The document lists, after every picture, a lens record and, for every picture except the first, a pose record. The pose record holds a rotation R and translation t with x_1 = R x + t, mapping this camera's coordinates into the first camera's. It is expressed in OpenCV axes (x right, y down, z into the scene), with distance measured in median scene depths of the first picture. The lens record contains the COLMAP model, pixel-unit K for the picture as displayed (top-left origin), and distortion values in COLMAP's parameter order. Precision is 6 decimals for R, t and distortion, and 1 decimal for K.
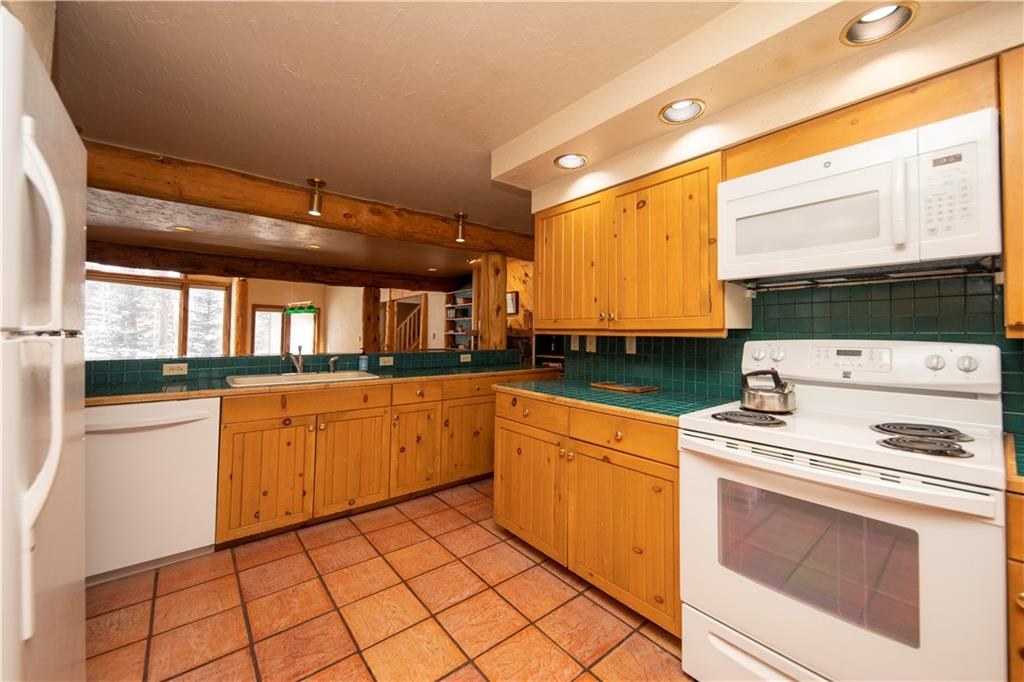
lens RADIAL K [[384.8, 0, 506.5], [0, 384.8, 334.4], [0, 0, 1]] dist [0.000503, 0.000023]
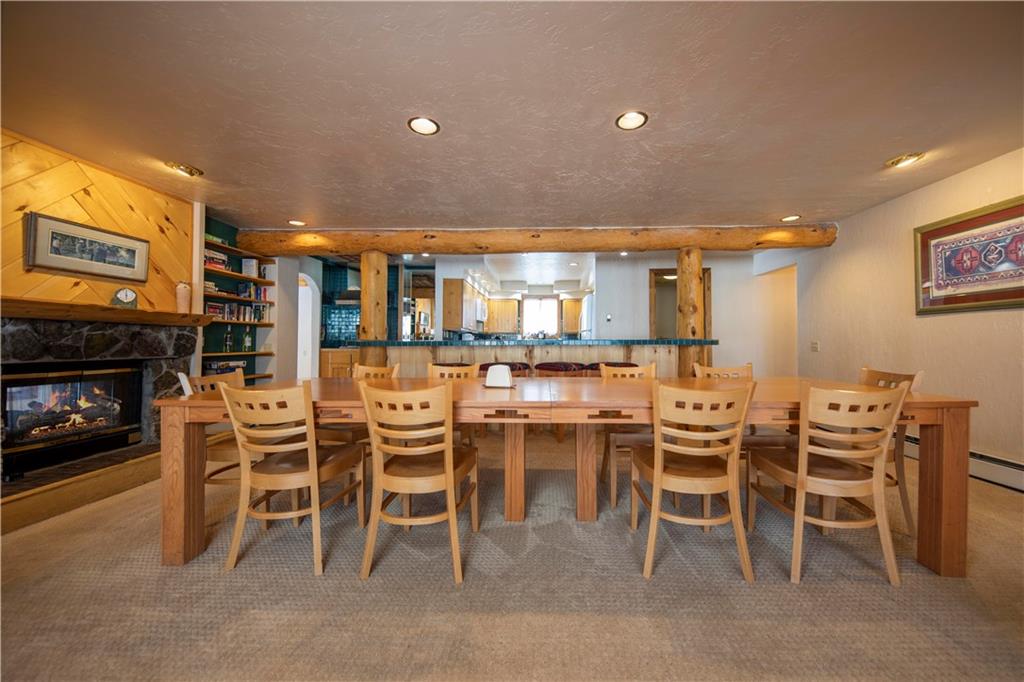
lens RADIAL K [[374.0, 0, 523.6], [0, 374.0, 338.1], [0, 0, 1]] dist [-0.000487, -0.000372]
pose [[-0.756200, -0.003308, 0.654333, -1.854959], [-0.007216, 0.999969, -0.003285, 0.060230], [-0.654301, -0.007206, -0.756200, 2.717390]]
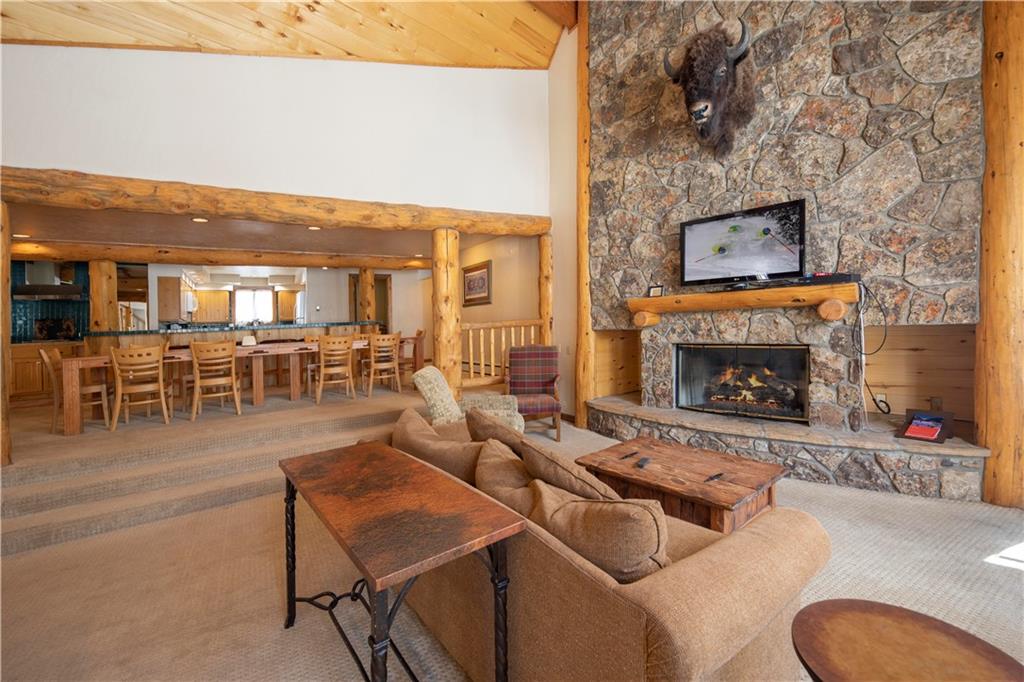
lens RADIAL K [[433.0, 0, 545.9], [0, 433.0, 318.5], [0, 0, 1]] dist [0.000958, -0.000069]
pose [[-0.998119, 0.035815, 0.049753, -2.945251], [0.035620, 0.999354, -0.004789, 0.101687], [-0.049892, -0.003008, -0.998750, 4.358131]]
